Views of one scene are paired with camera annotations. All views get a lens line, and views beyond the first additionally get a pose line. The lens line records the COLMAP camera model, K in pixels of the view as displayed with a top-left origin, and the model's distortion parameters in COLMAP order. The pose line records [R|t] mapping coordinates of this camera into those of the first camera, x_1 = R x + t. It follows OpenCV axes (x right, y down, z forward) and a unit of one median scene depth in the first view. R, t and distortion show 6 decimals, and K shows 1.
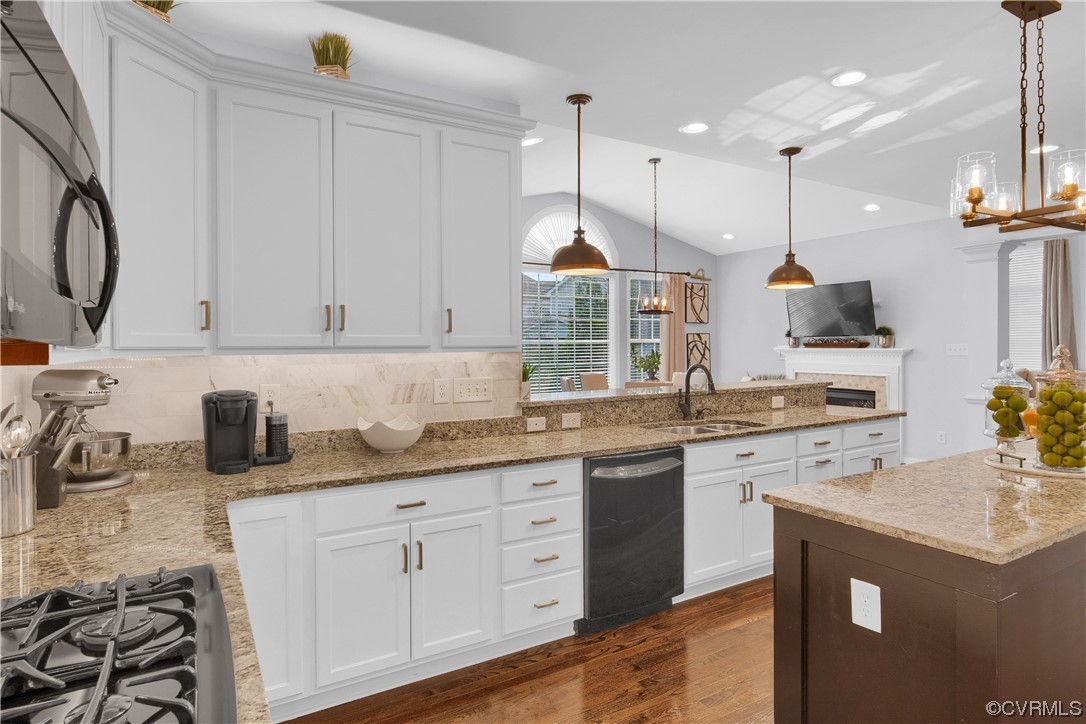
lens RADIAL K [[594.1, 0, 538.4], [0, 594.1, 357.2], [0, 0, 1]] dist [-0.002682, -0.000056]
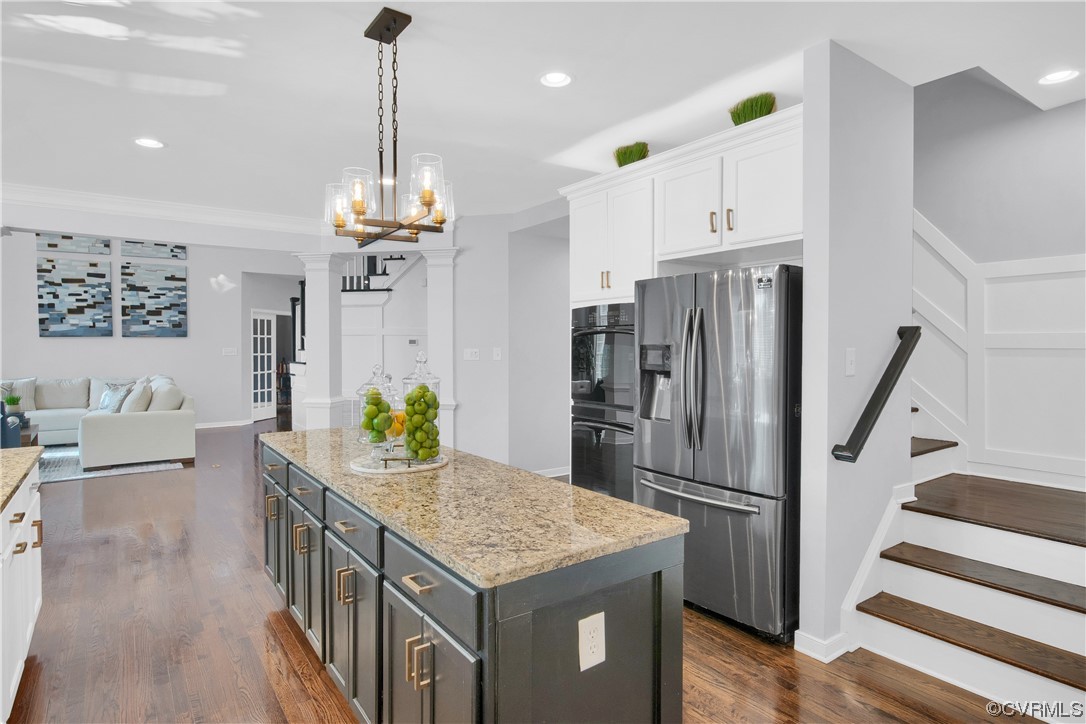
lens RADIAL K [[594.1, 0, 538.4], [0, 594.1, 357.2], [0, 0, 1]] dist [-0.002682, -0.000056]
pose [[-0.082052, -0.014477, 0.996523, -0.317024], [0.025284, 0.999542, 0.016602, -0.026670], [-0.996307, 0.026559, -0.081649, 1.097182]]
